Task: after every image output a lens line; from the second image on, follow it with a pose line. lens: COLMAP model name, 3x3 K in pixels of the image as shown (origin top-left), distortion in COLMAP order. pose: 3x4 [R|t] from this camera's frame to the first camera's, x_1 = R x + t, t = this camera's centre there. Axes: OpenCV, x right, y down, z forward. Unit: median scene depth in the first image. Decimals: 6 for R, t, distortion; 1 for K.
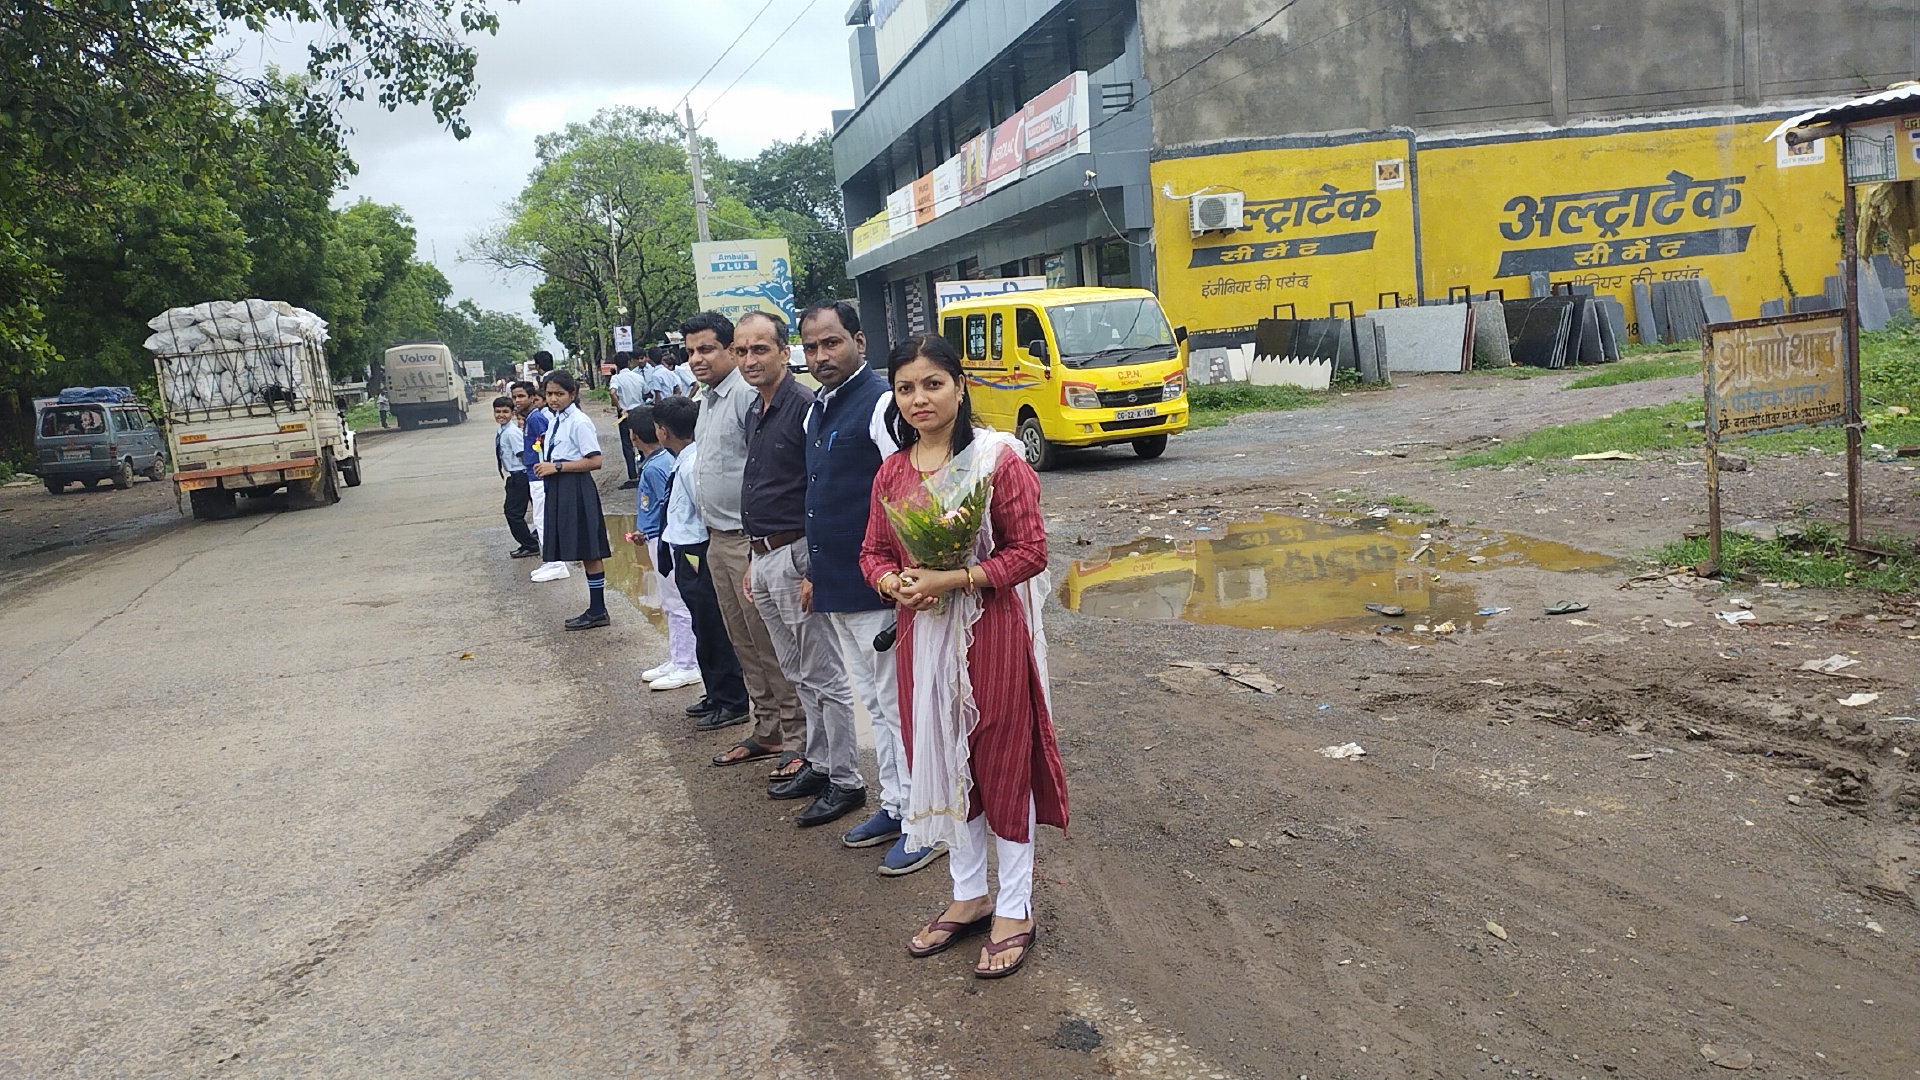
lens RADIAL K [[1440.8, 0, 955.6], [0, 1440.8, 577.9], [0, 0, 1]] dist [0.176259, -0.236467]
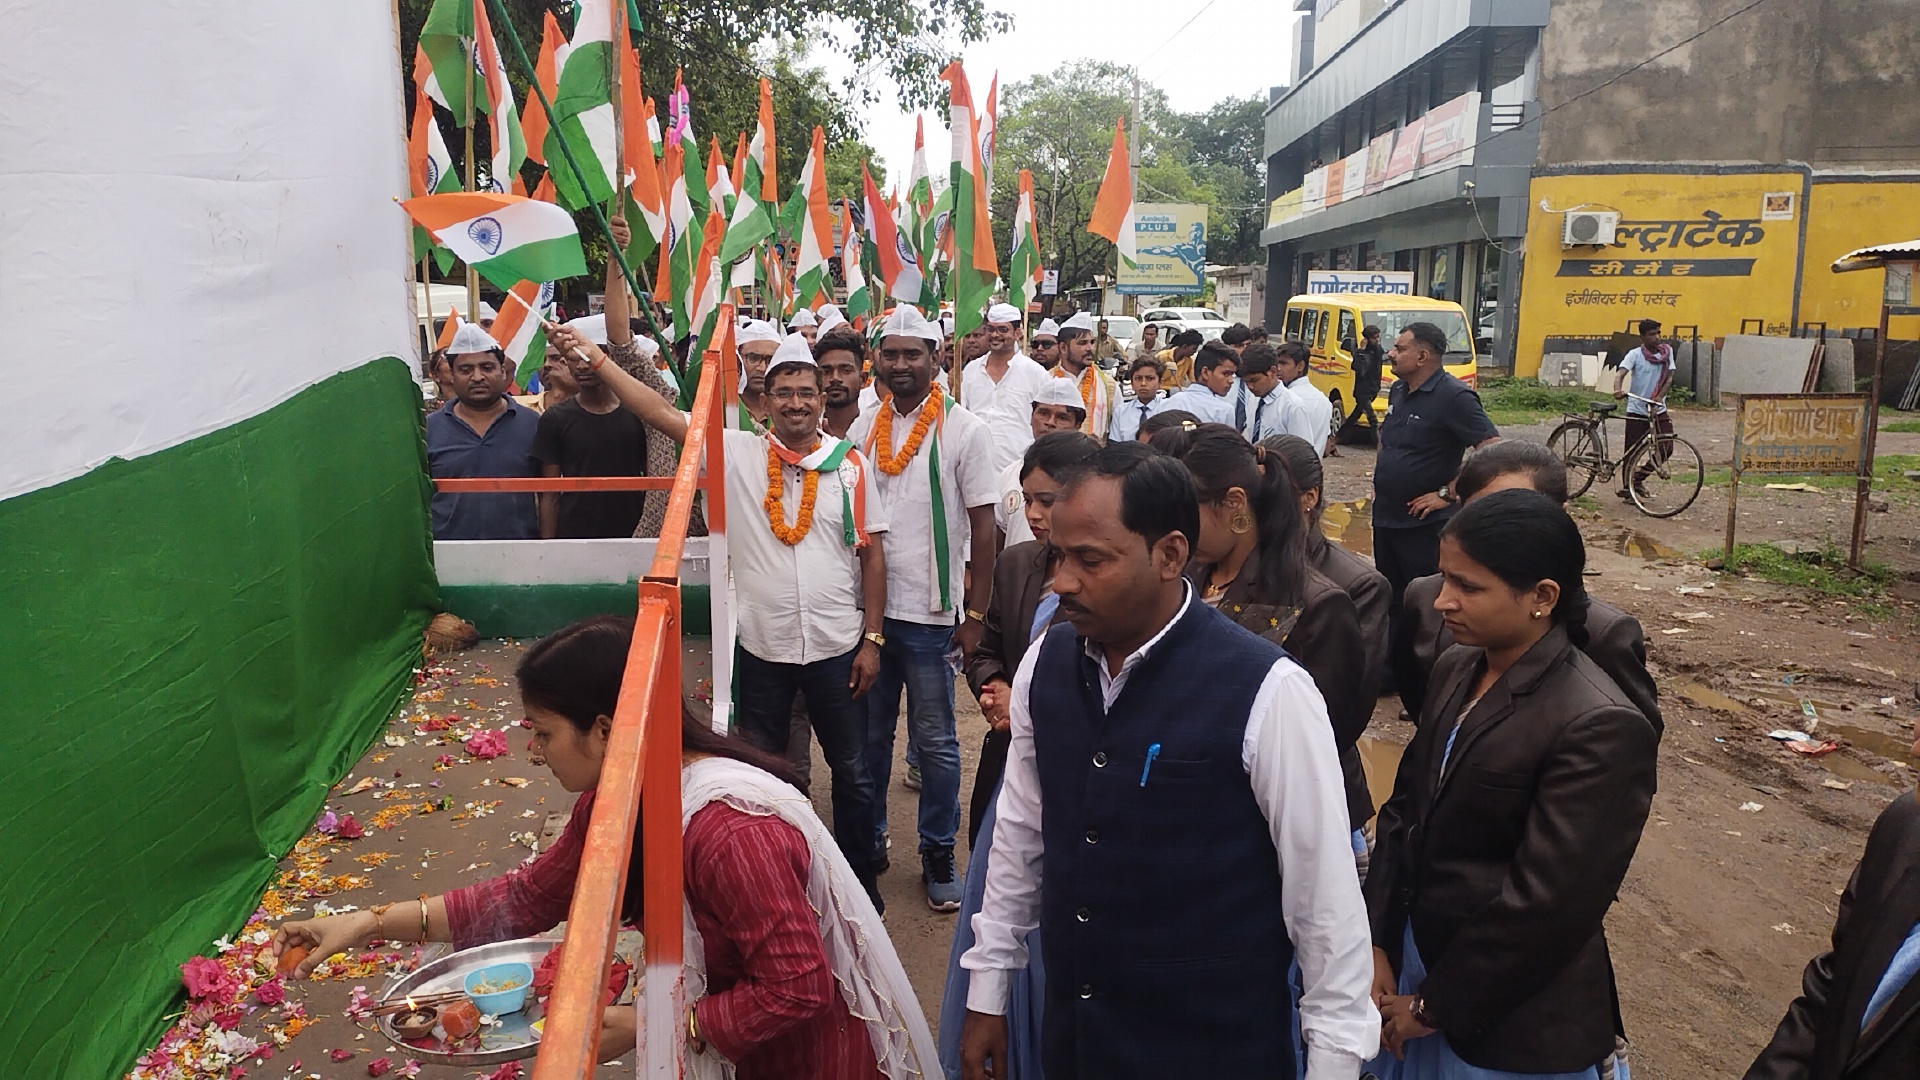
lens RADIAL K [[1406.9, 0, 934.8], [0, 1406.9, 546.1], [0, 0, 1]] dist [0.047488, -0.071254]
pose [[0.950521, 0.141804, -0.276409, 0.040261], [-0.136688, 0.989893, 0.037791, 0.007034], [0.278974, 0.001861, 0.960297, -0.127358]]
